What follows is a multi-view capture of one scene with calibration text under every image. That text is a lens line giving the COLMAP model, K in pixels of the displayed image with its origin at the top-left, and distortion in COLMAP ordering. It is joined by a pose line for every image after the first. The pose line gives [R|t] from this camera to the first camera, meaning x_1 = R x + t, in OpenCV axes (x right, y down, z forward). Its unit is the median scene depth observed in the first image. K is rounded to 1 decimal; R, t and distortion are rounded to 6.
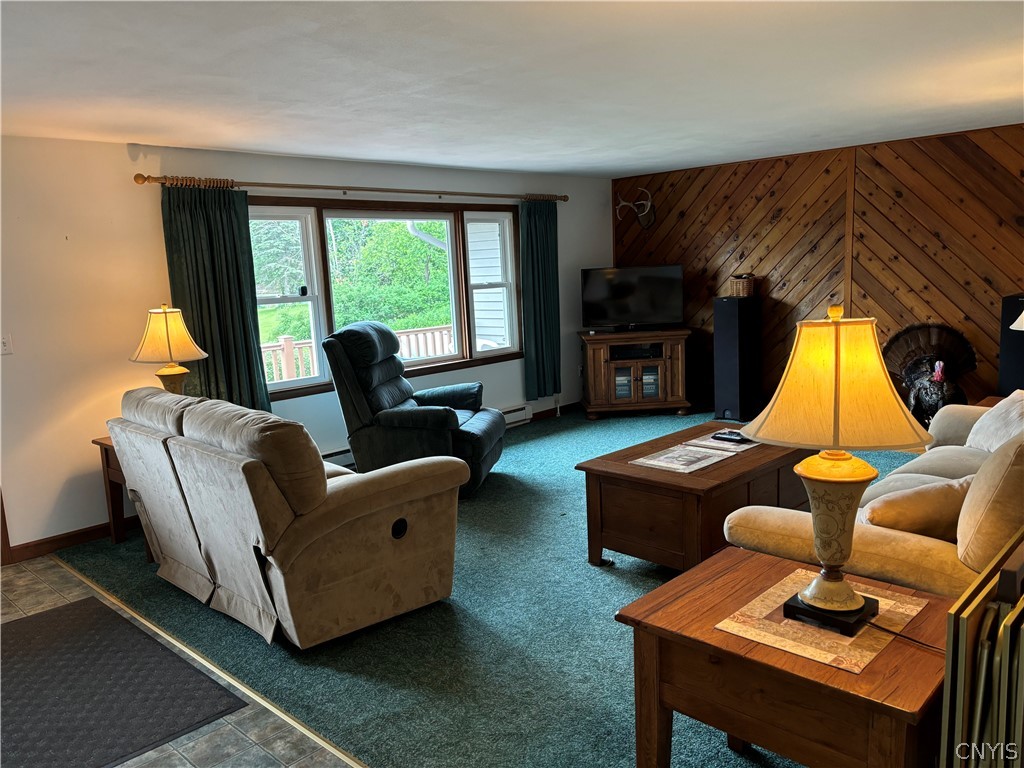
lens RADIAL K [[772.0, 0, 512.0], [0, 772.0, 384.0], [0, 0, 1]] dist [0.022785, -0.003929]
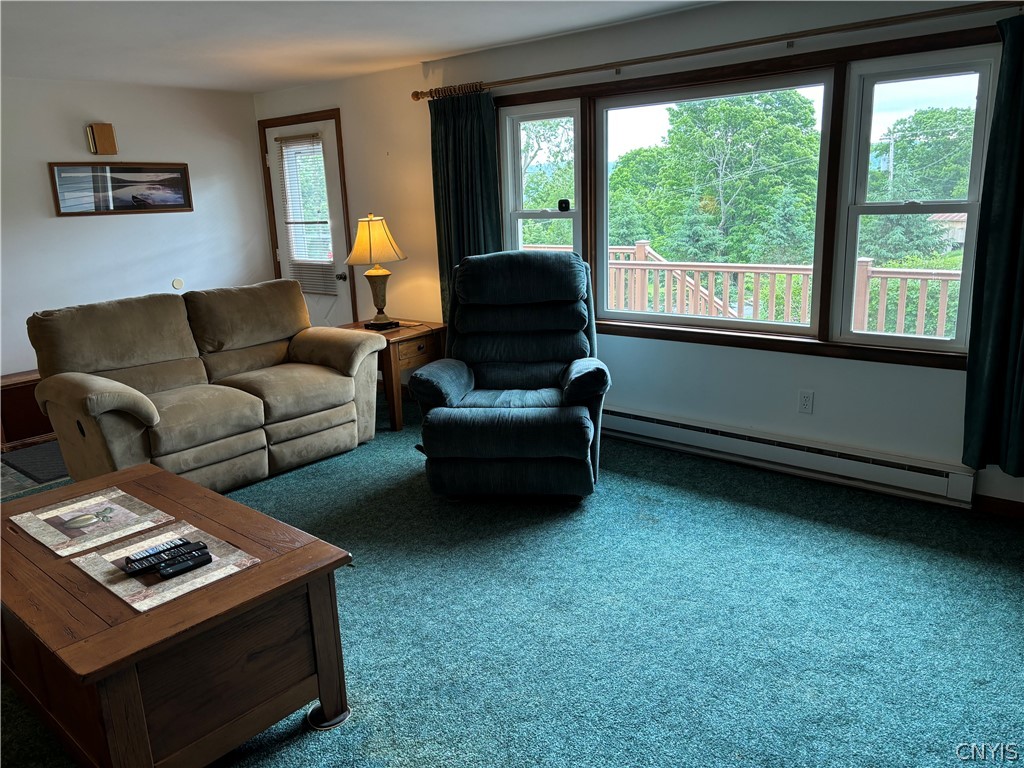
lens RADIAL K [[772.0, 0, 512.0], [0, 772.0, 384.0], [0, 0, 1]] dist [0.022785, -0.003929]
pose [[0.061482, 0.287601, -0.955775, 0.795563], [-0.114271, 0.953318, 0.279511, -0.224135], [0.991545, 0.092033, 0.091476, 1.218121]]
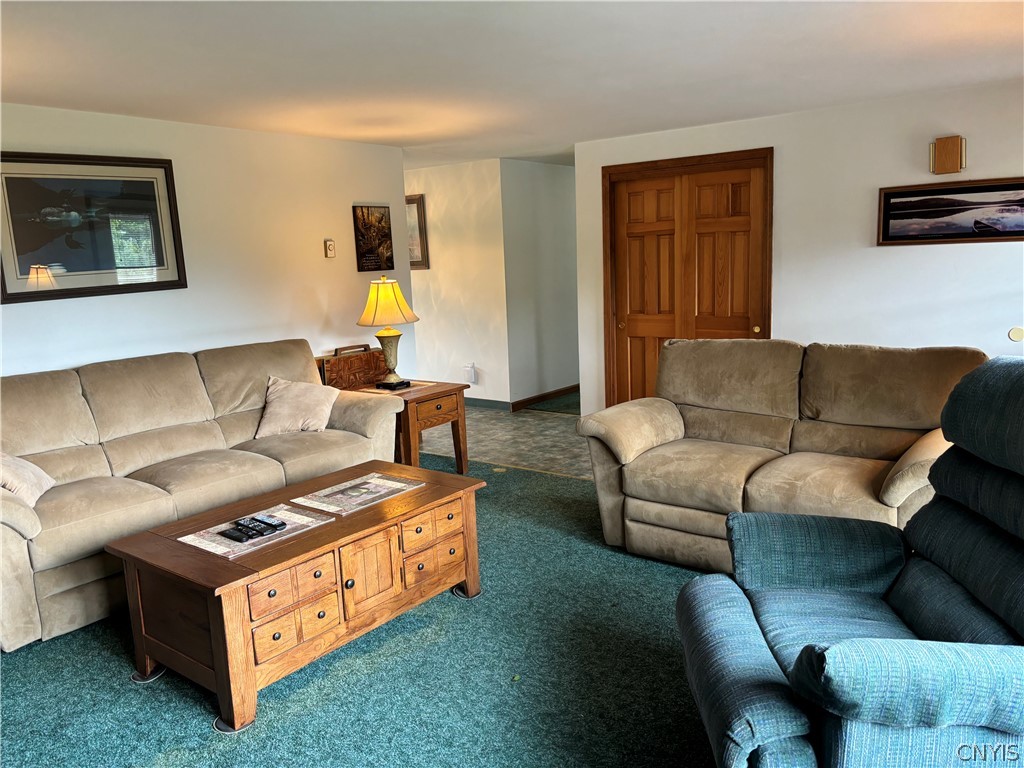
lens RADIAL K [[780.6, 0, 512.0], [0, 780.6, 384.0], [0, 0, 1]] dist [0.026818, -0.004123]
pose [[-0.988955, 0.106464, -0.103114, 0.124998], [0.068699, 0.945742, 0.317573, -0.264362], [0.131330, 0.306982, -0.942611, 1.706867]]
